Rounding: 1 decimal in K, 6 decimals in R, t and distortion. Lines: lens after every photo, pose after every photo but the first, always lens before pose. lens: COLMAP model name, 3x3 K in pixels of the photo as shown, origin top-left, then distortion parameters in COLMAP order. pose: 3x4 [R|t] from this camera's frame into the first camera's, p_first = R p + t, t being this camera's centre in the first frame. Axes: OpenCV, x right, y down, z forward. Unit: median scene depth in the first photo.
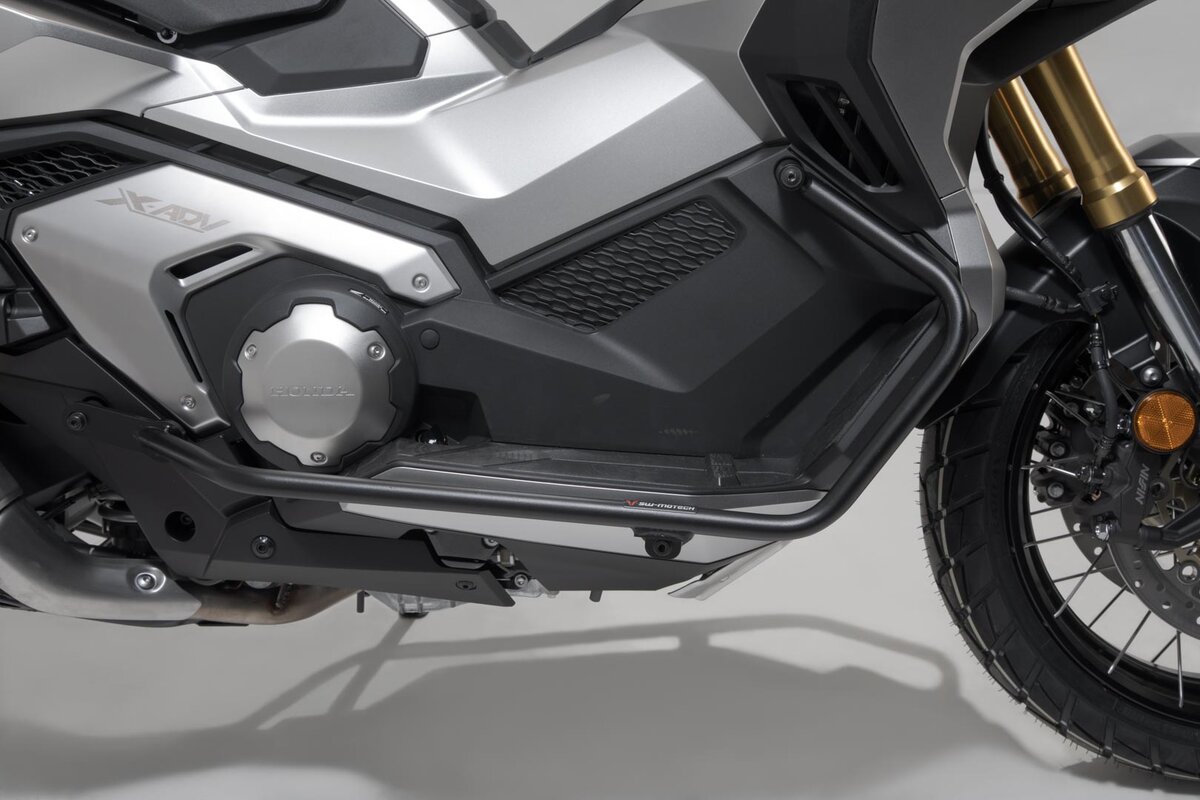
lens RADIAL K [[1672.5, 0, 600.0], [0, 1672.5, 400.0], [0, 0, 1]] dist [0.127714, 0.015588]
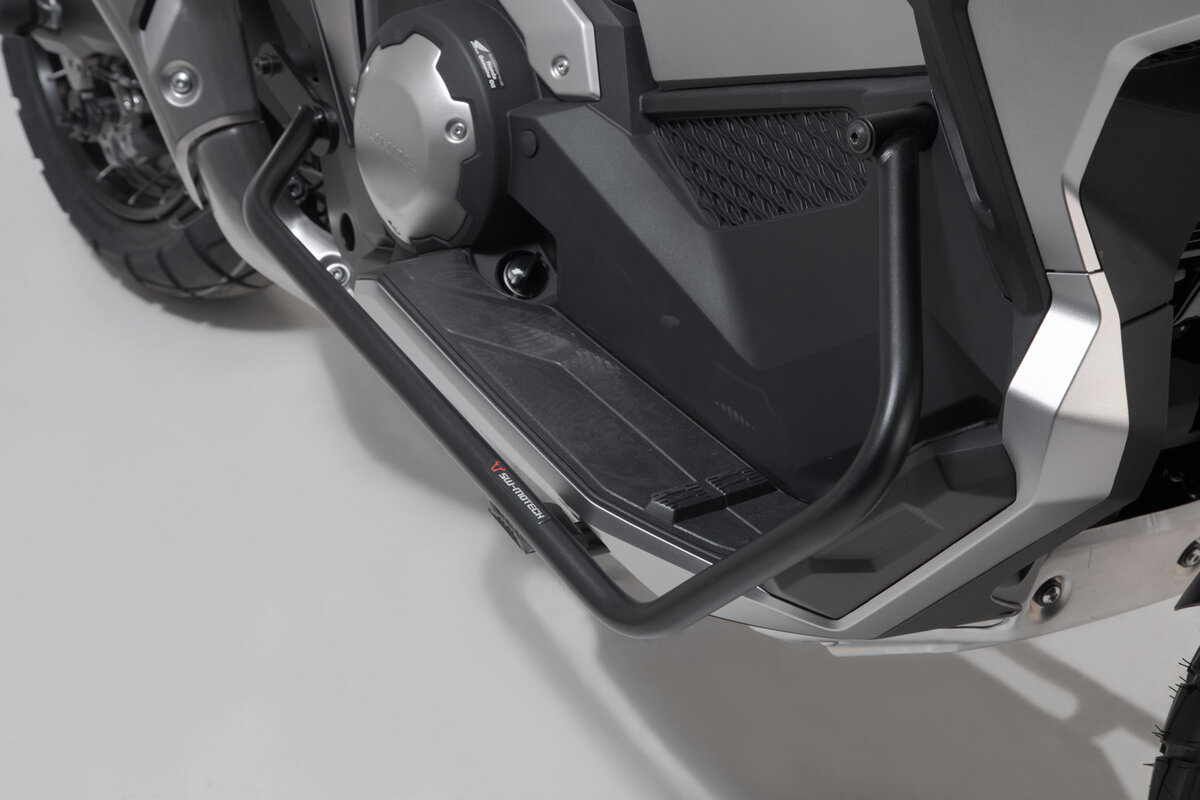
lens RADIAL K [[2373.5, 0, 600.0], [0, 2373.5, 400.0], [0, 0, 1]] dist [0.301513, -0.207534]
pose [[0.626533, 0.465863, -0.624843, 0.609663], [-0.315799, 0.884683, 0.342938, -0.298881], [0.712550, -0.017537, 0.701402, 0.284424]]
